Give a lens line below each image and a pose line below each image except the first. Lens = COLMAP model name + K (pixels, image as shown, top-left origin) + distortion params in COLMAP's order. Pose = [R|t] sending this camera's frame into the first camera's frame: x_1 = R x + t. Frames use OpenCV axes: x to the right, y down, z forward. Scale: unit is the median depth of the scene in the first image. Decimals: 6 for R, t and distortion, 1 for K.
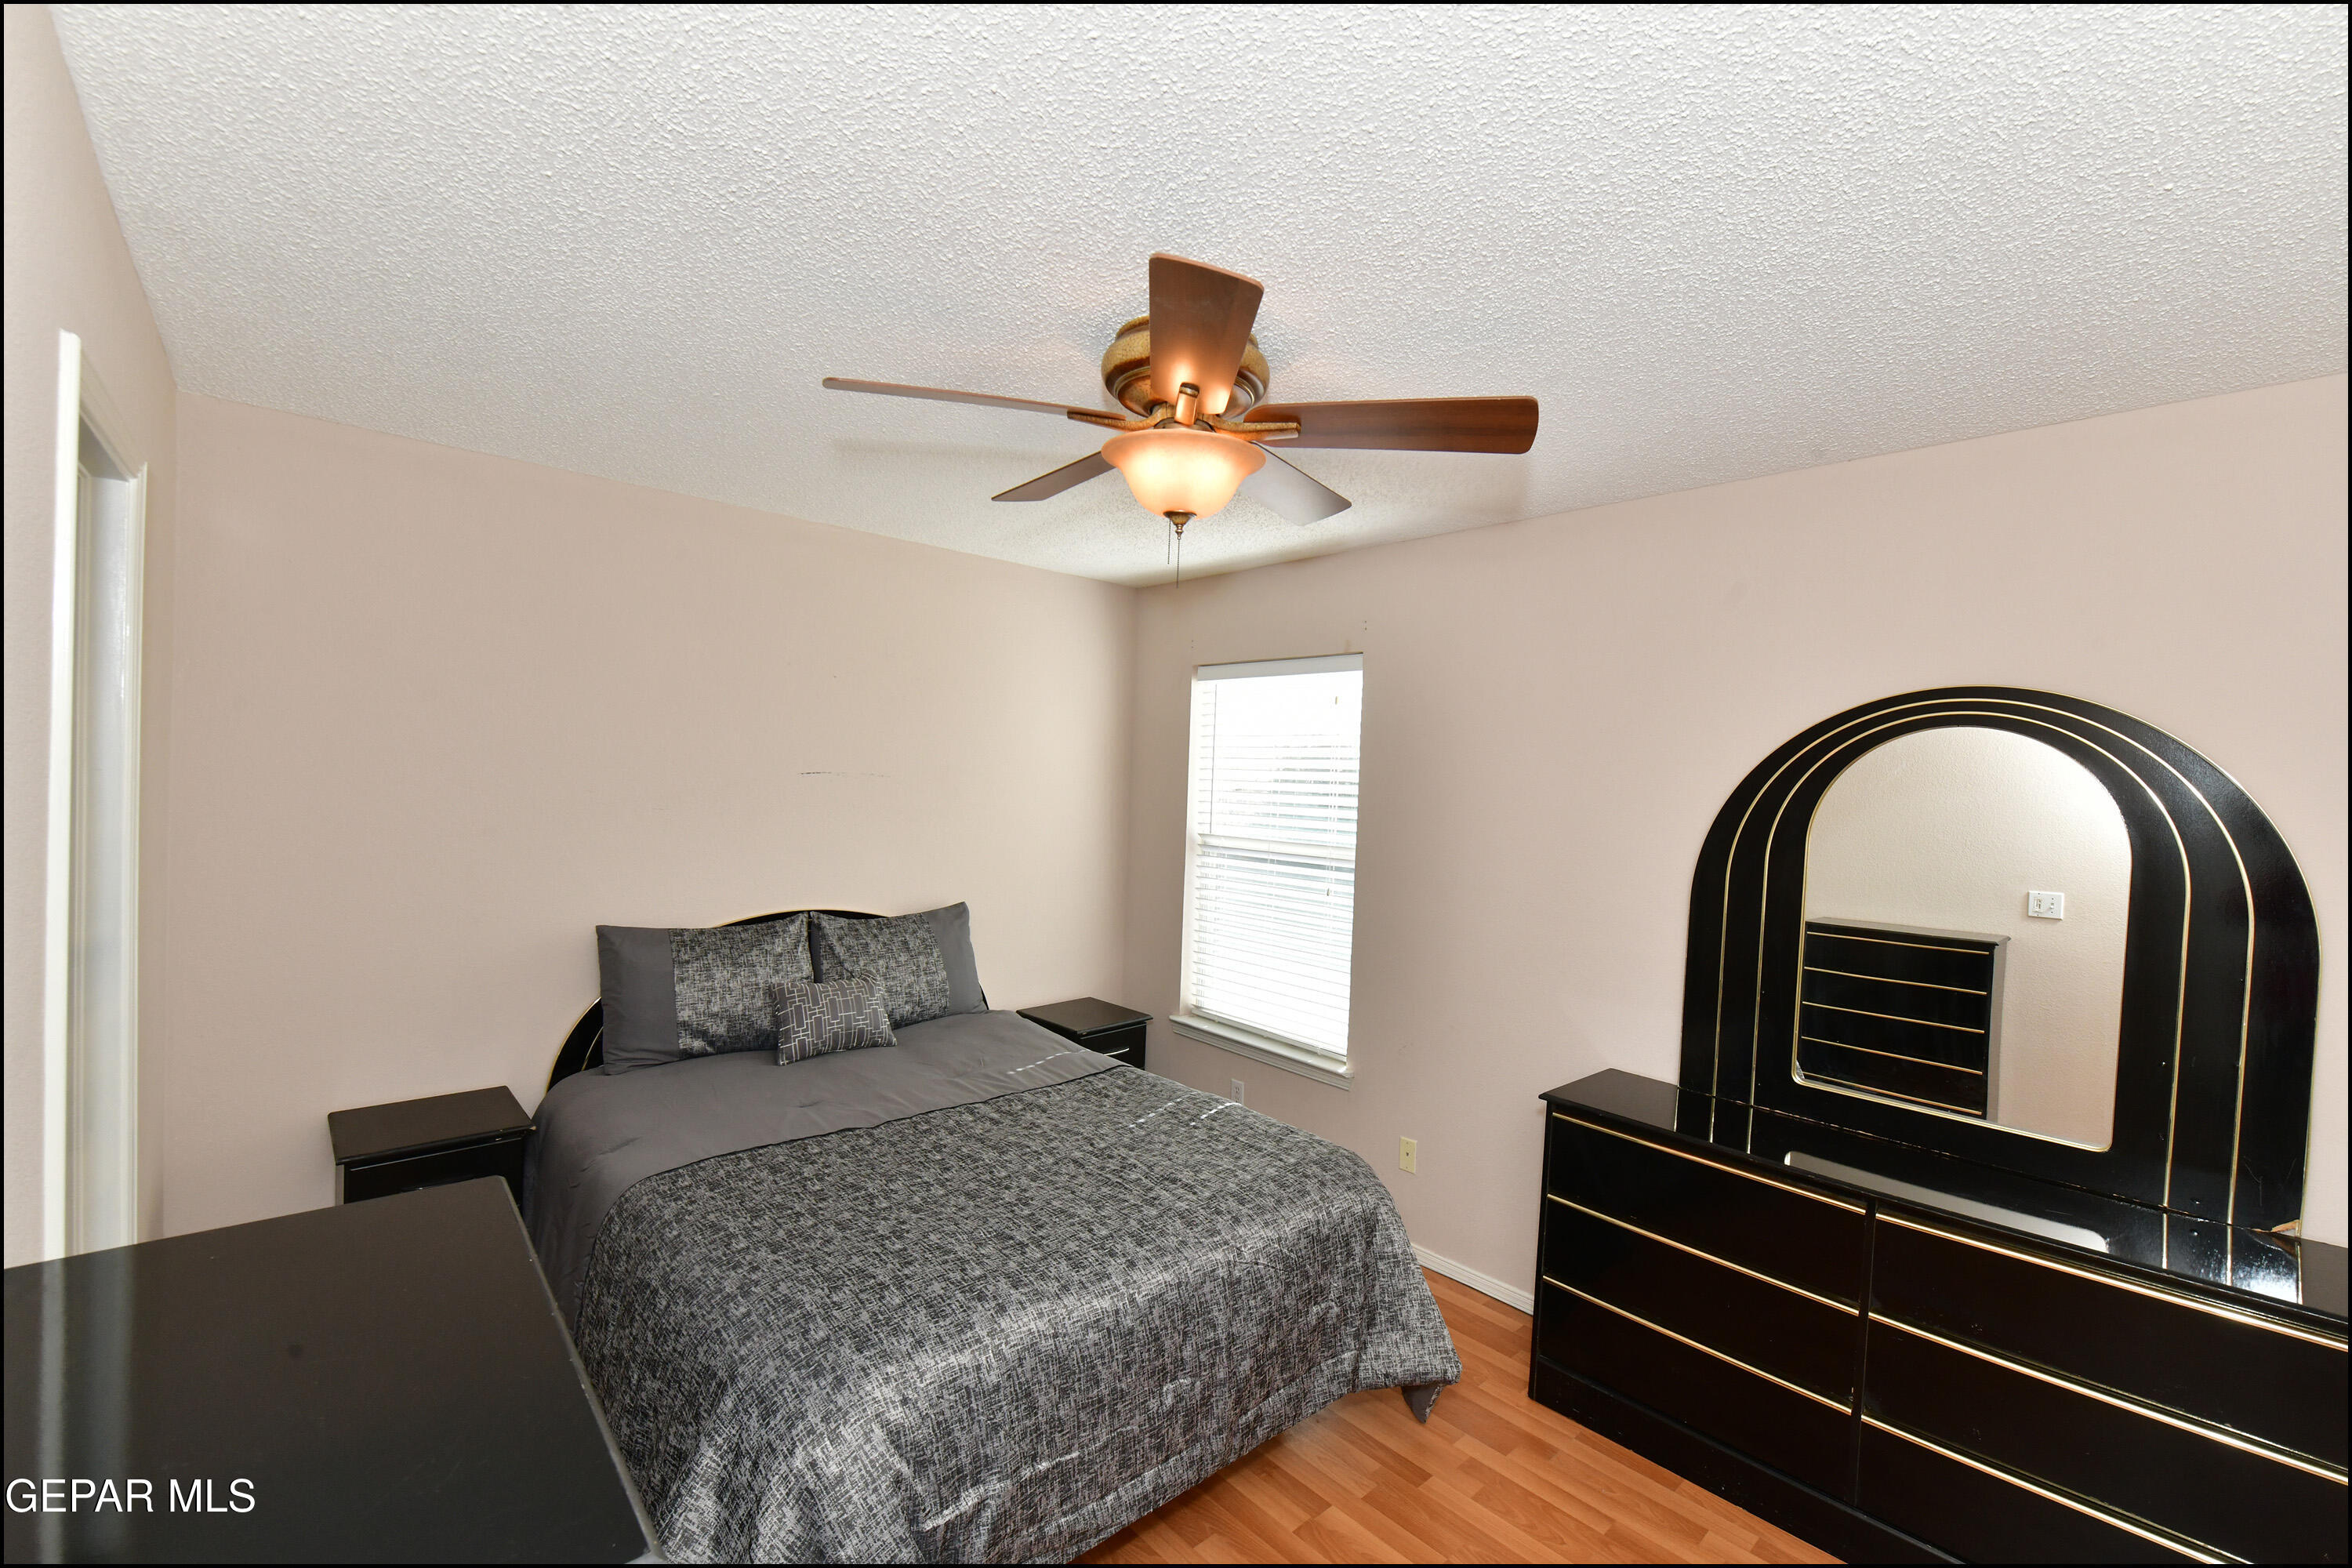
lens RADIAL K [[971.8, 0, 1193.8], [0, 971.8, 777.6], [0, 0, 1]] dist [-0.010498, -0.000372]
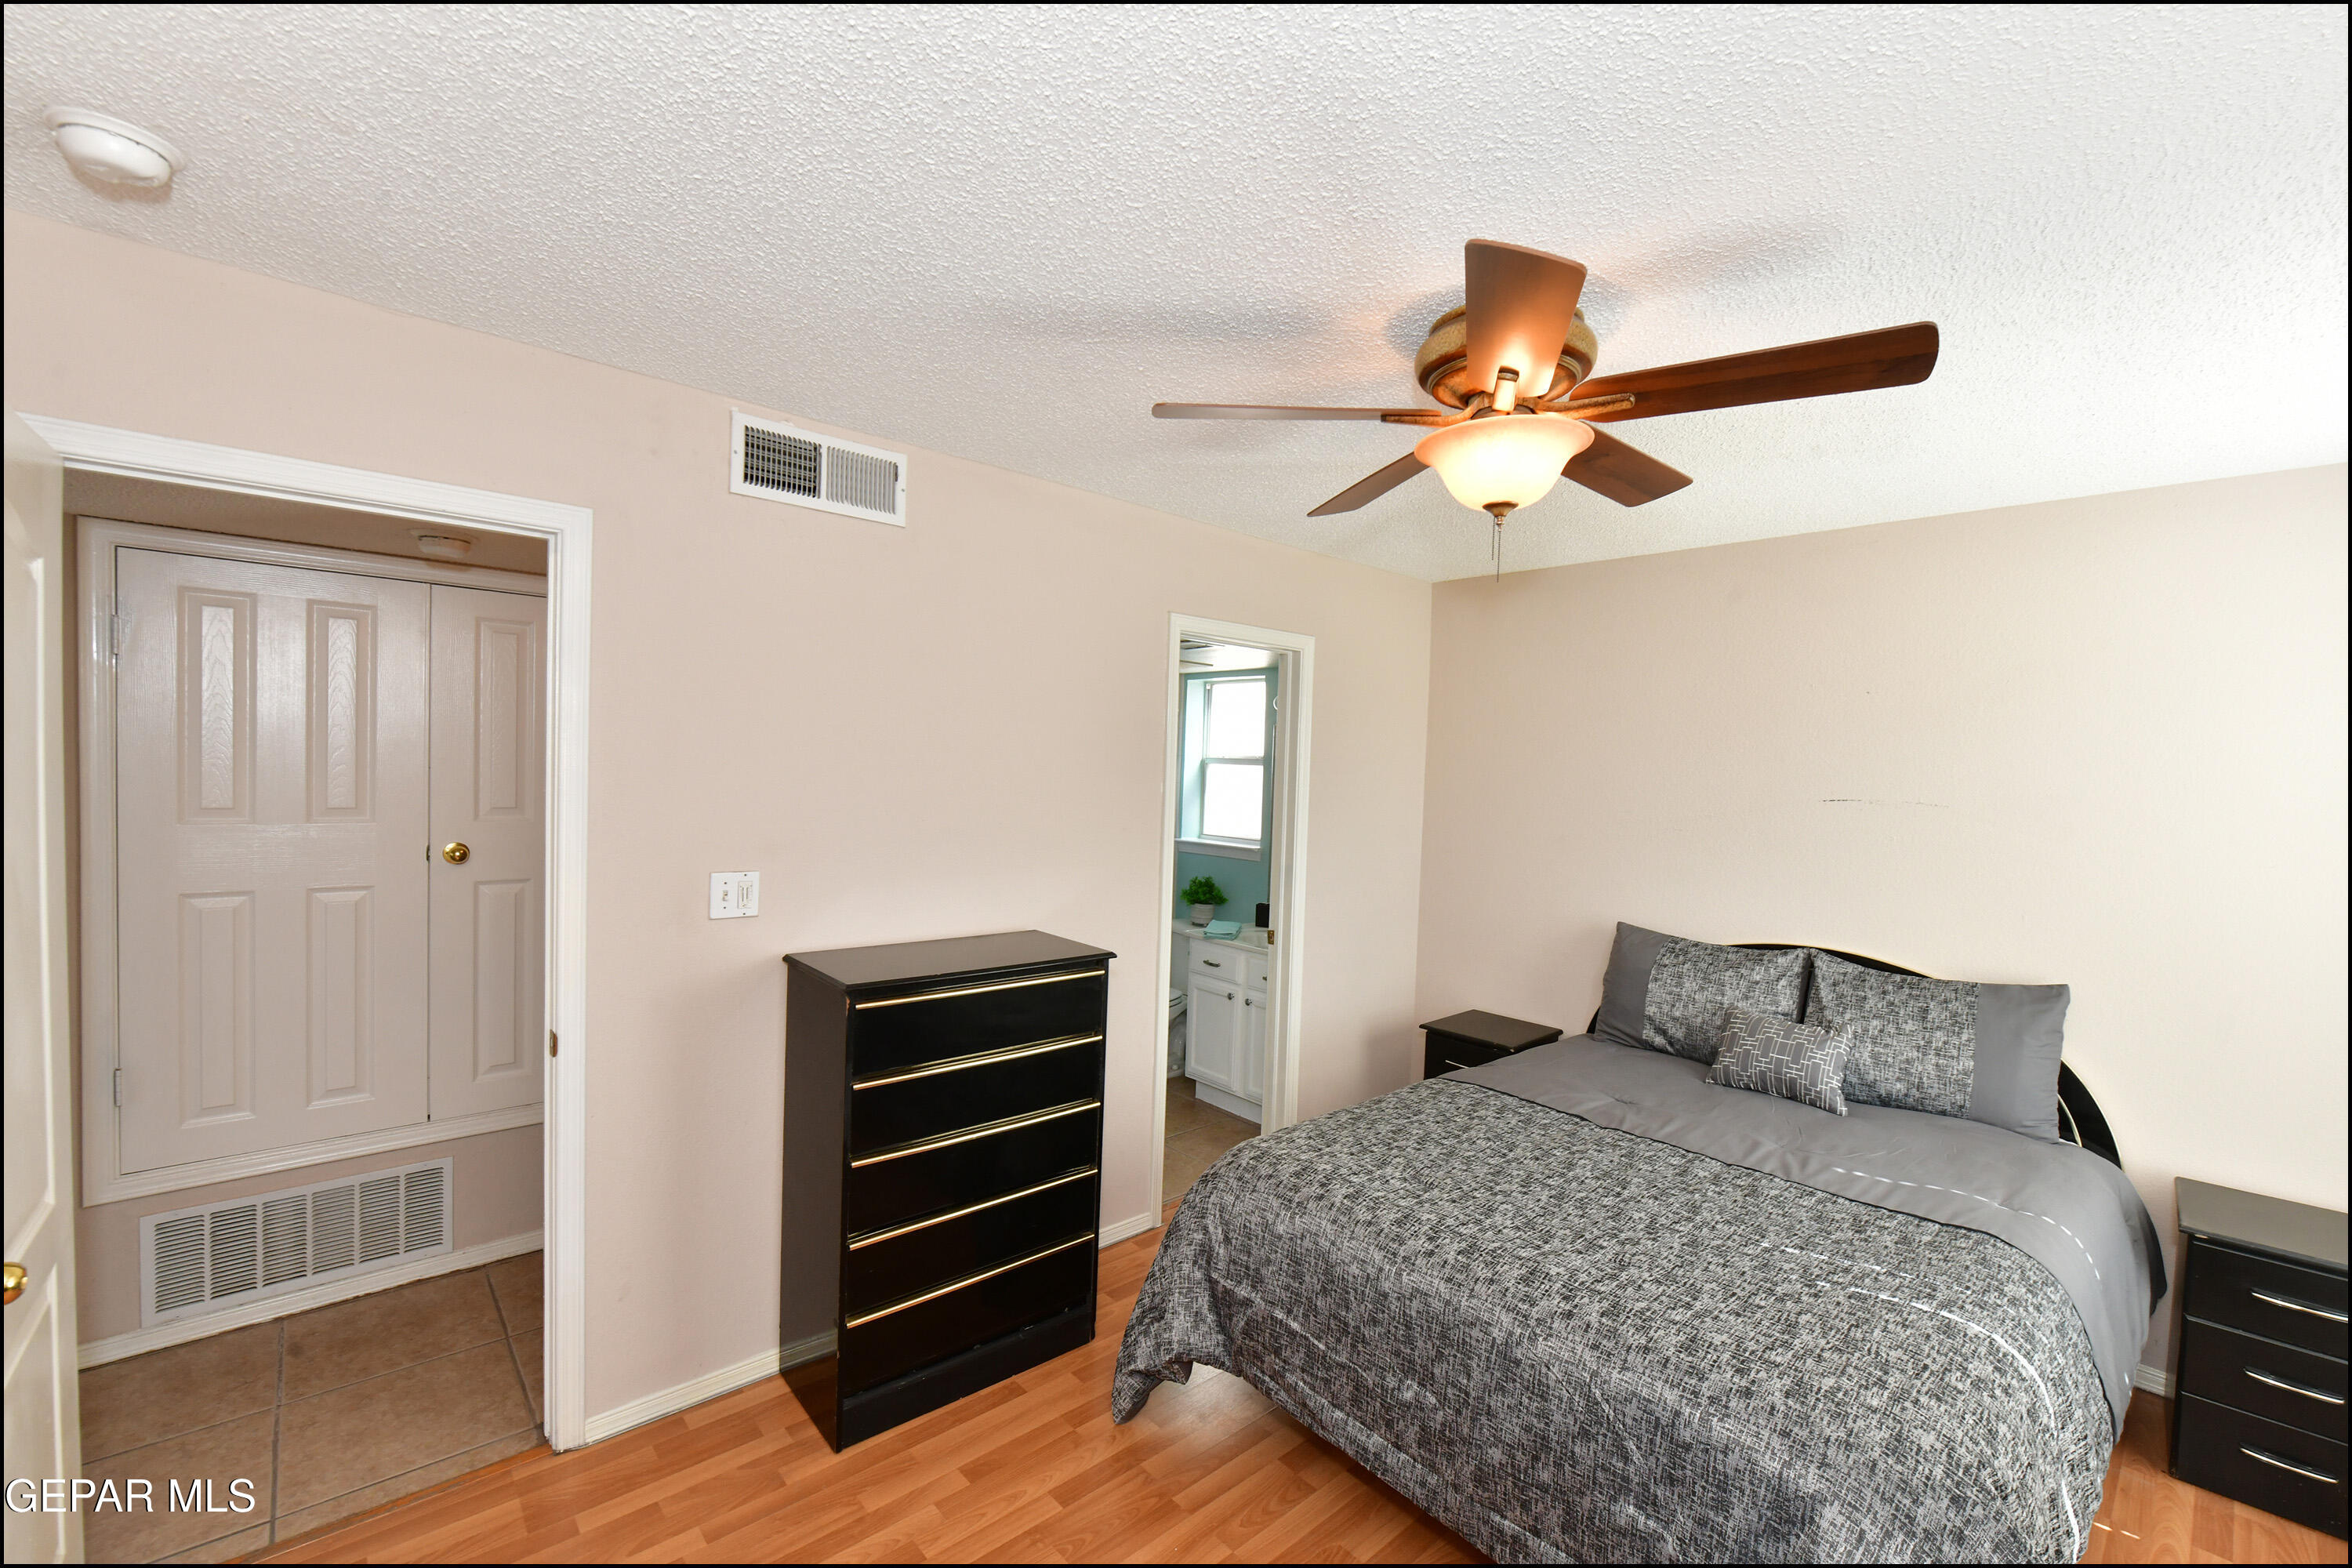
lens RADIAL K [[971.8, 0, 1193.6], [0, 971.8, 789.0], [0, 0, 1]] dist [-0.010498, -0.000372]
pose [[-0.007475, -0.015924, -0.999845, 0.740094], [-0.035968, 0.999230, -0.015645, 0.030753], [0.999325, 0.035845, -0.008042, 0.573346]]
